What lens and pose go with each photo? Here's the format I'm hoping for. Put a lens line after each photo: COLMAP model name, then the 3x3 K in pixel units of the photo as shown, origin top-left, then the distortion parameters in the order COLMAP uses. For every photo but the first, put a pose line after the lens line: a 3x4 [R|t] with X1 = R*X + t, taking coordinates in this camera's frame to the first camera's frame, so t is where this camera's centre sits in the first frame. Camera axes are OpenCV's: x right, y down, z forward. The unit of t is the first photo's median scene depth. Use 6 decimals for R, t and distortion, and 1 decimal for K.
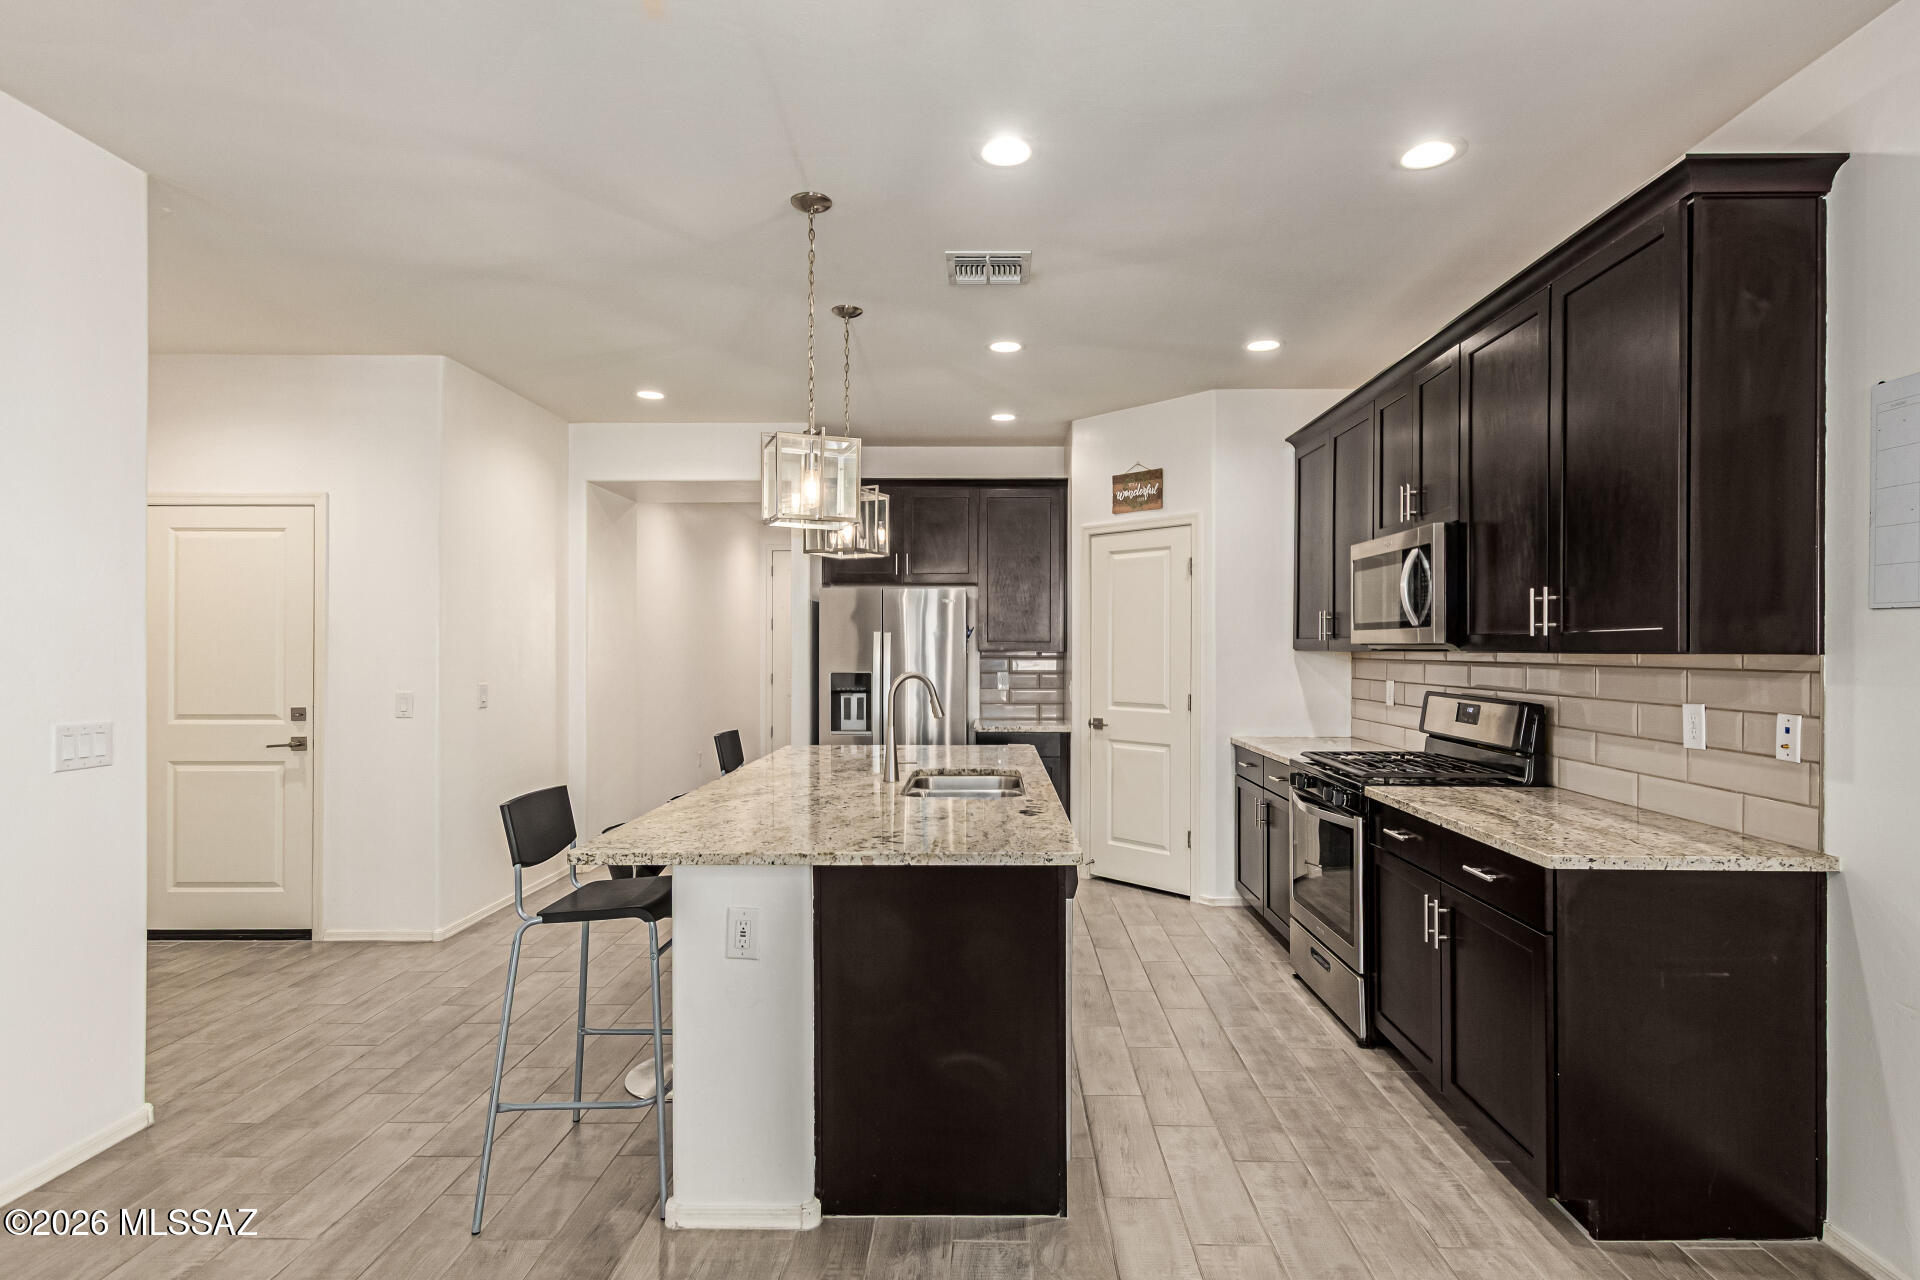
lens RADIAL K [[939.9, 0, 1000.4], [0, 939.9, 644.0], [0, 0, 1]] dist [0.023113, -0.000180]
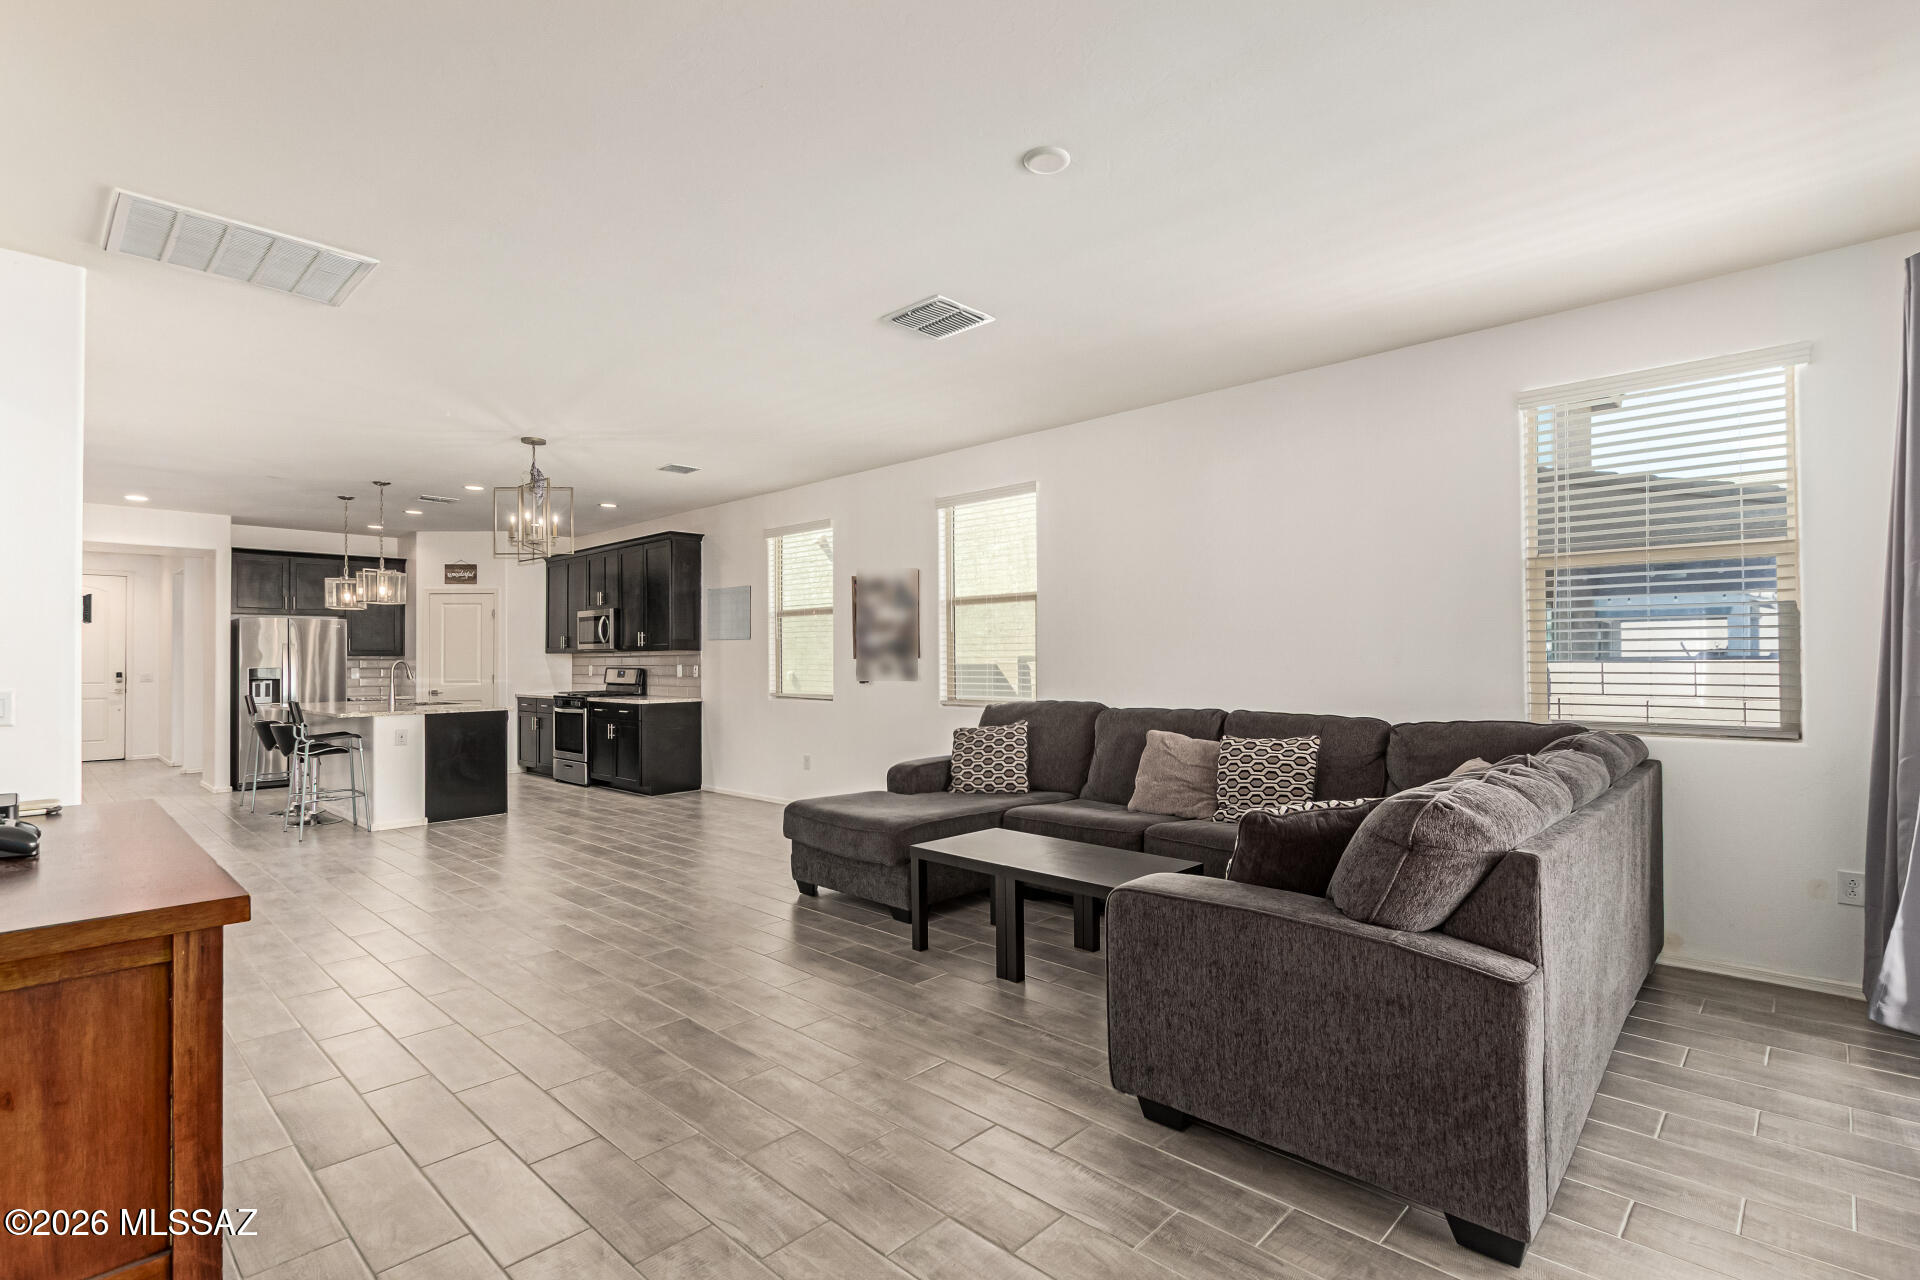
lens RADIAL K [[939.9, 0, 1000.4], [0, 939.9, 644.0], [0, 0, 1]] dist [0.023113, -0.000180]
pose [[0.667896, 0.004348, 0.744242, -0.879522], [0.006384, 0.999913, -0.011571, 0.024402], [-0.744227, 0.012480, 0.667810, -1.792075]]
